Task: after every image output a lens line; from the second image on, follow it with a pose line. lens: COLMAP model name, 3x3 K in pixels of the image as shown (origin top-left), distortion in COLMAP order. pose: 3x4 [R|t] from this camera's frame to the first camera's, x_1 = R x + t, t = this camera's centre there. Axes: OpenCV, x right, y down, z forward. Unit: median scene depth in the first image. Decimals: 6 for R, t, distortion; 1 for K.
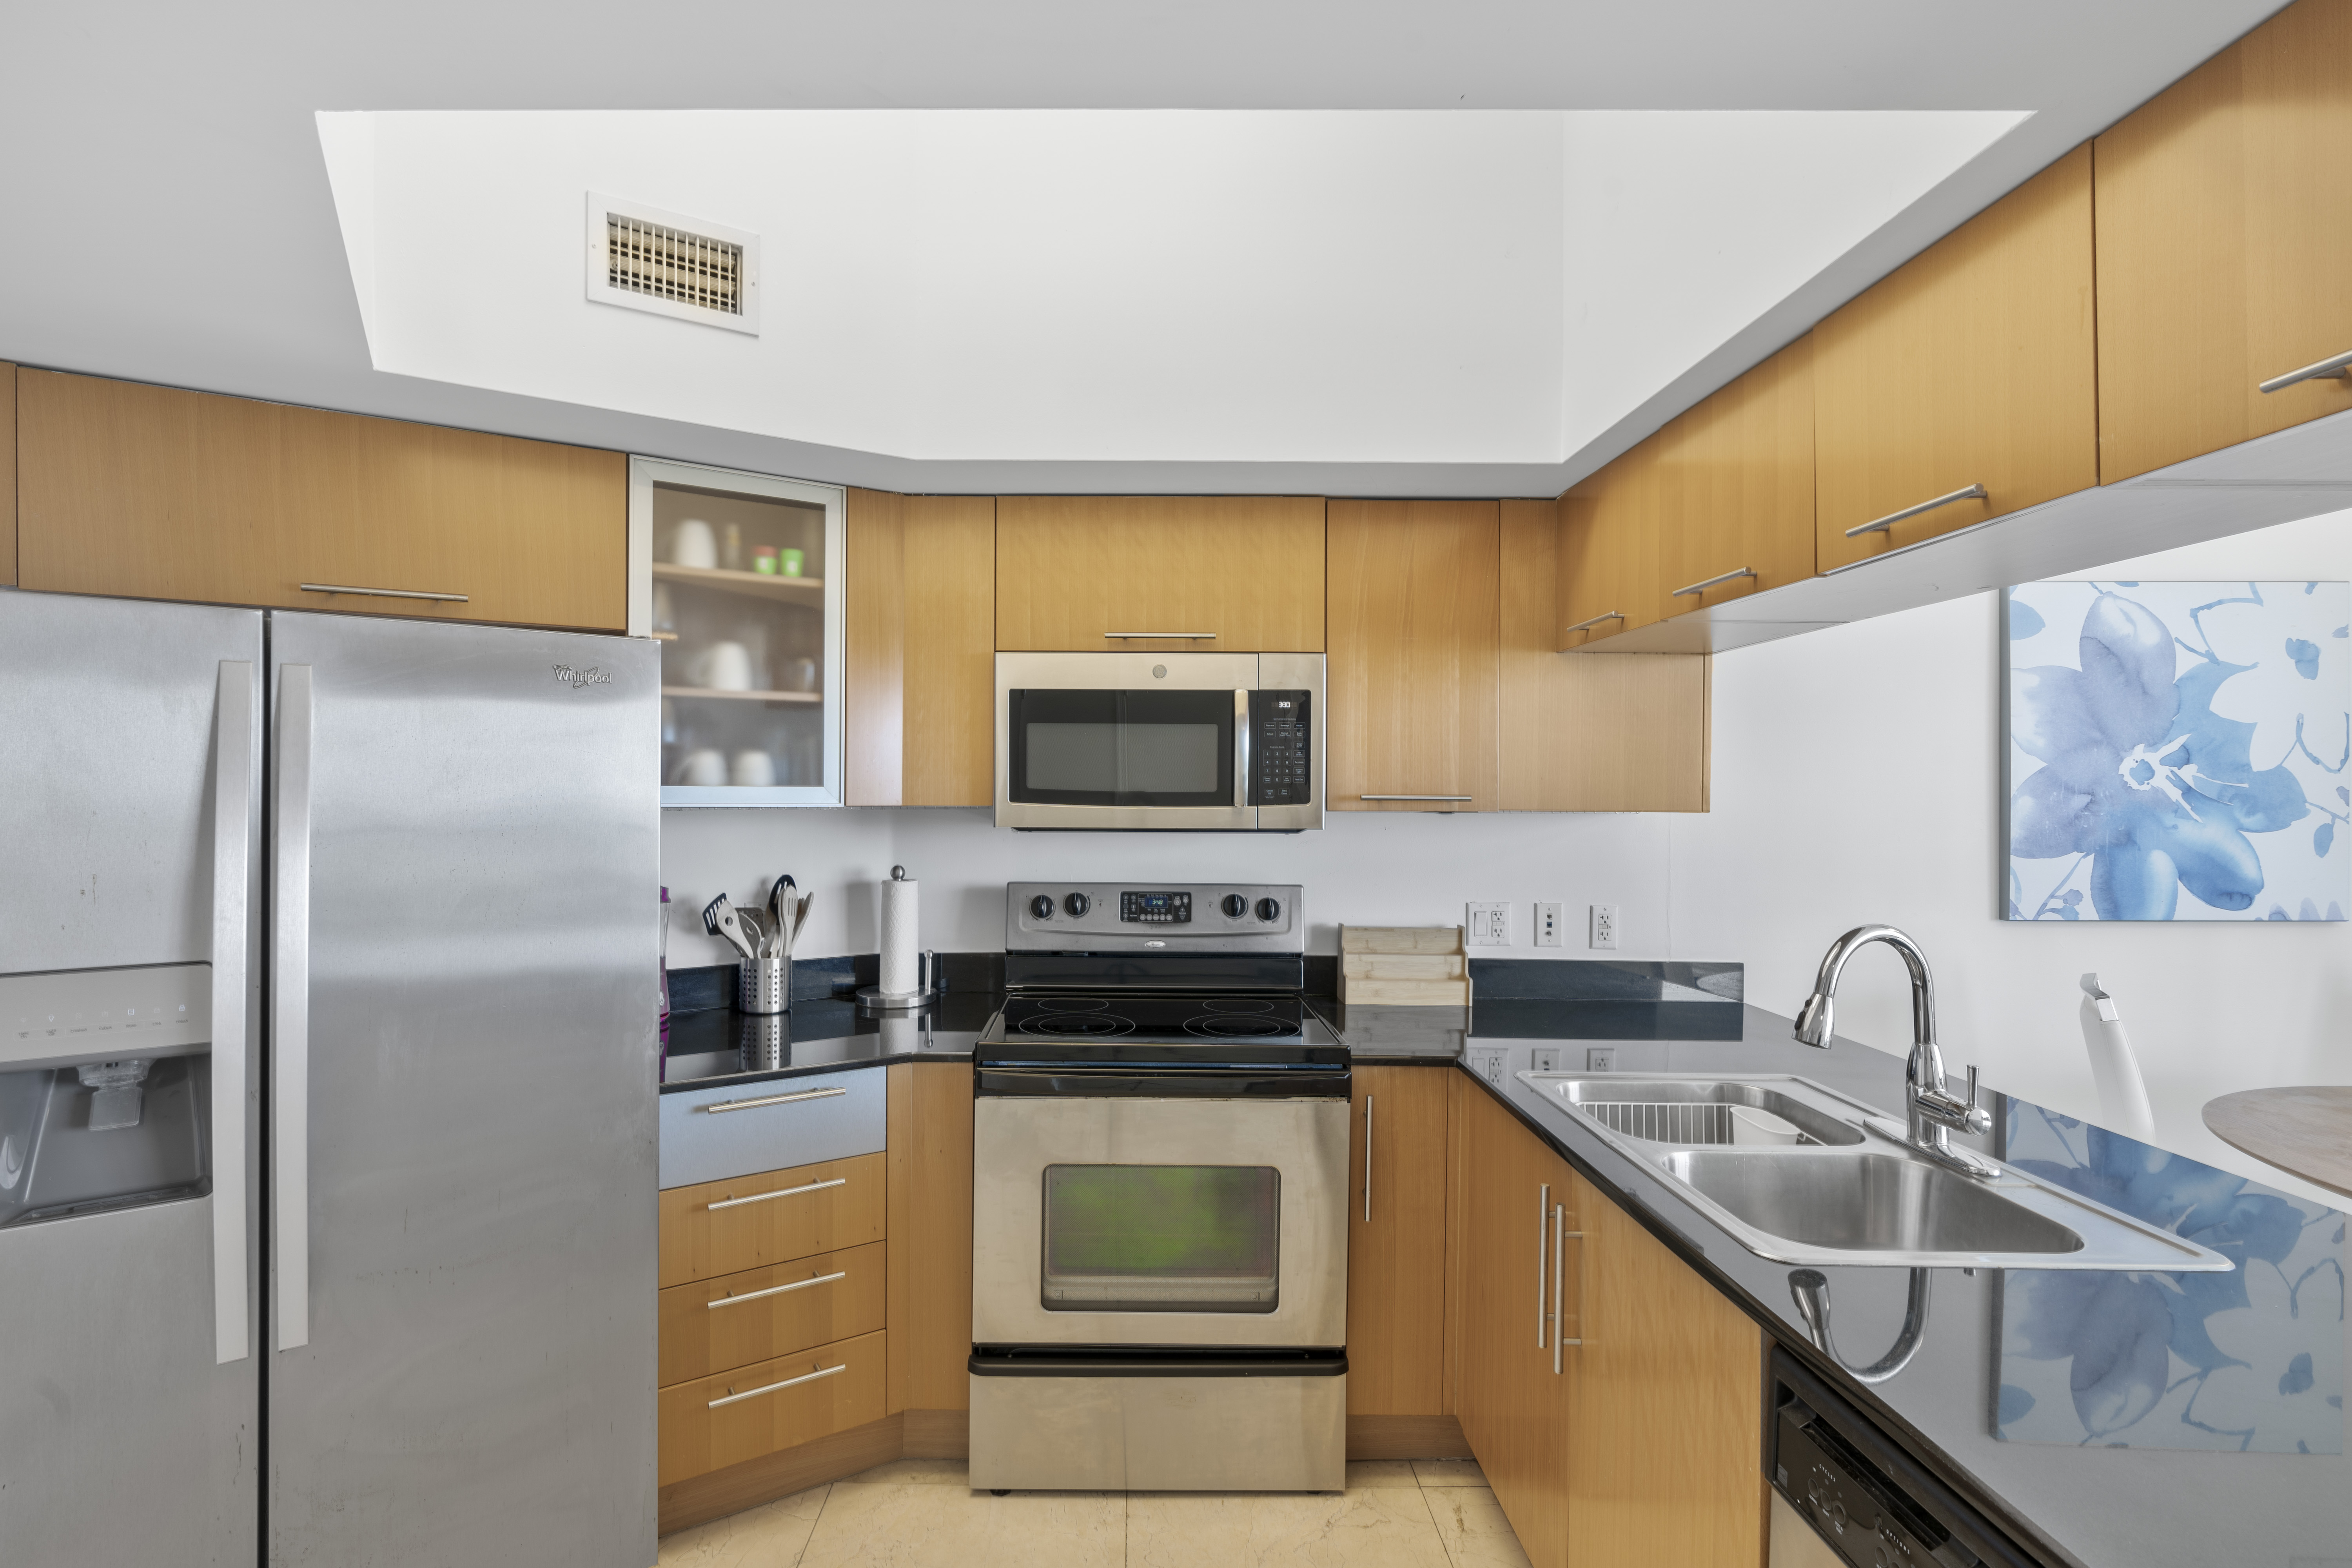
lens RADIAL K [[1058.3, 0, 1154.1], [0, 1058.3, 792.7], [0, 0, 1]] dist [-0.005538, 0.001479]
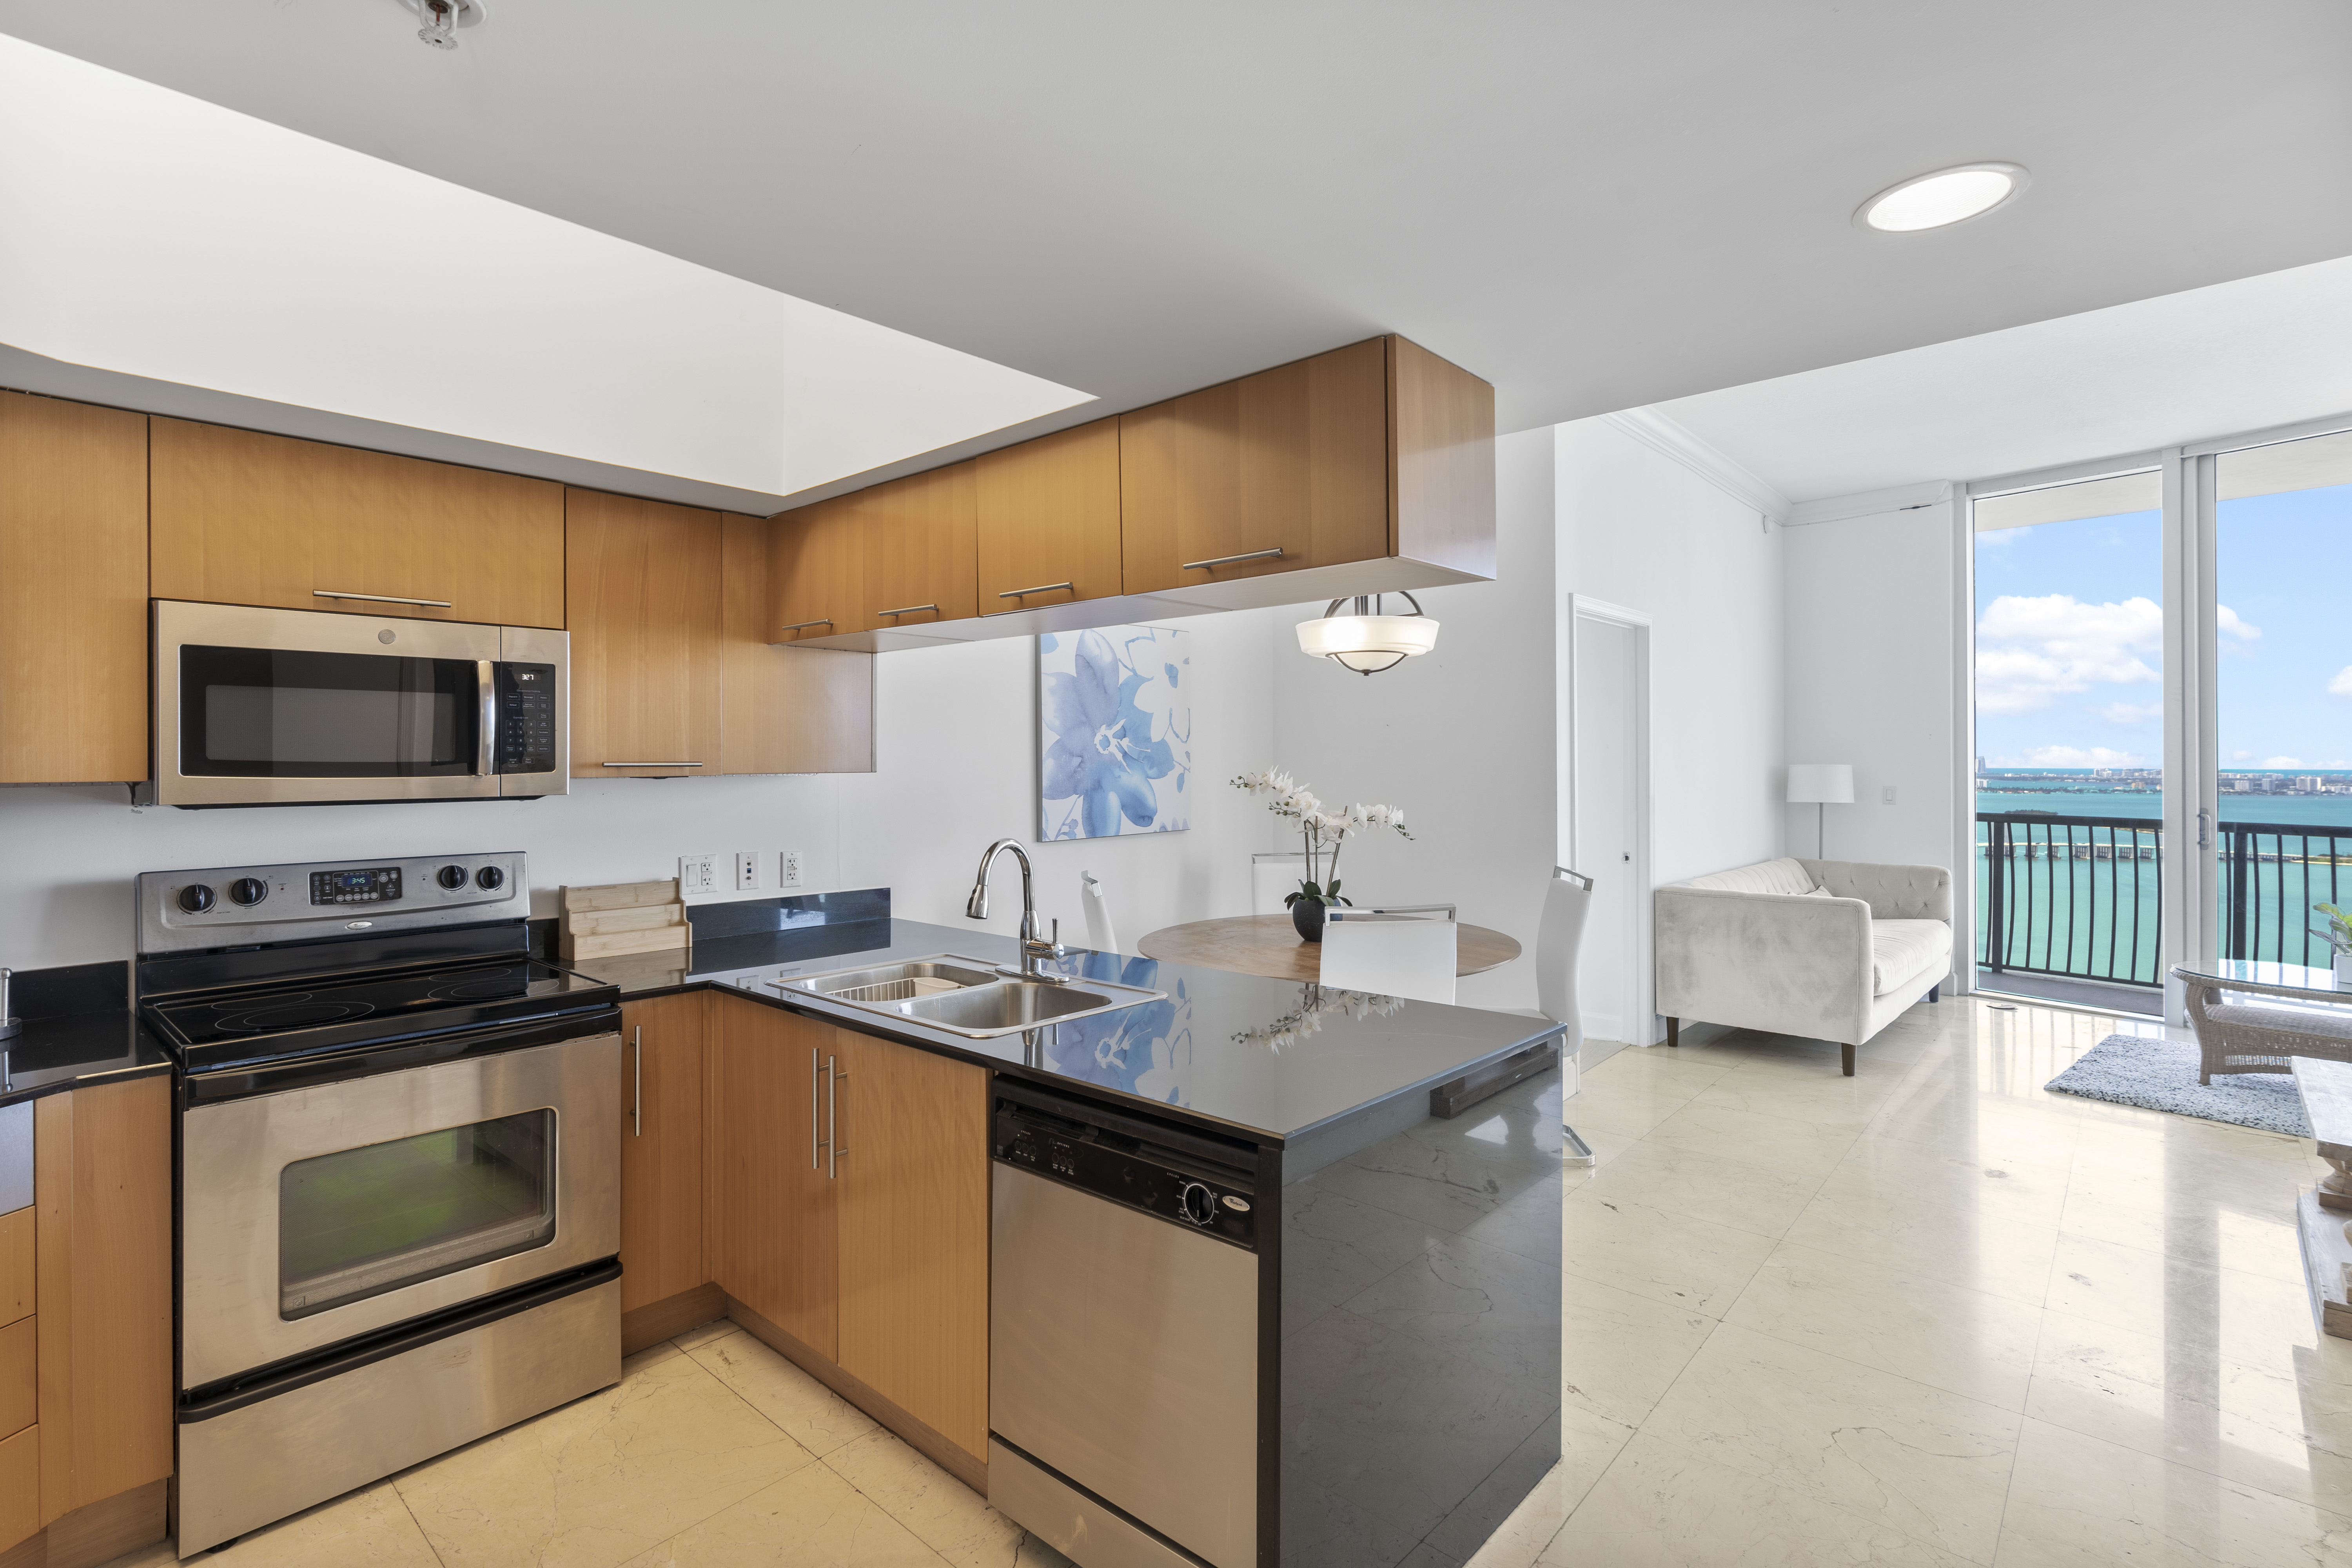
lens RADIAL K [[1139.7, 0, 1182.4], [0, 1139.7, 772.3], [0, 0, 1]] dist [0.000521, 0.000072]
pose [[0.654283, -0.018081, 0.756034, -0.295418], [0.010842, 0.999836, 0.014528, 0.001569], [-0.756172, -0.001308, 0.654372, -0.218020]]
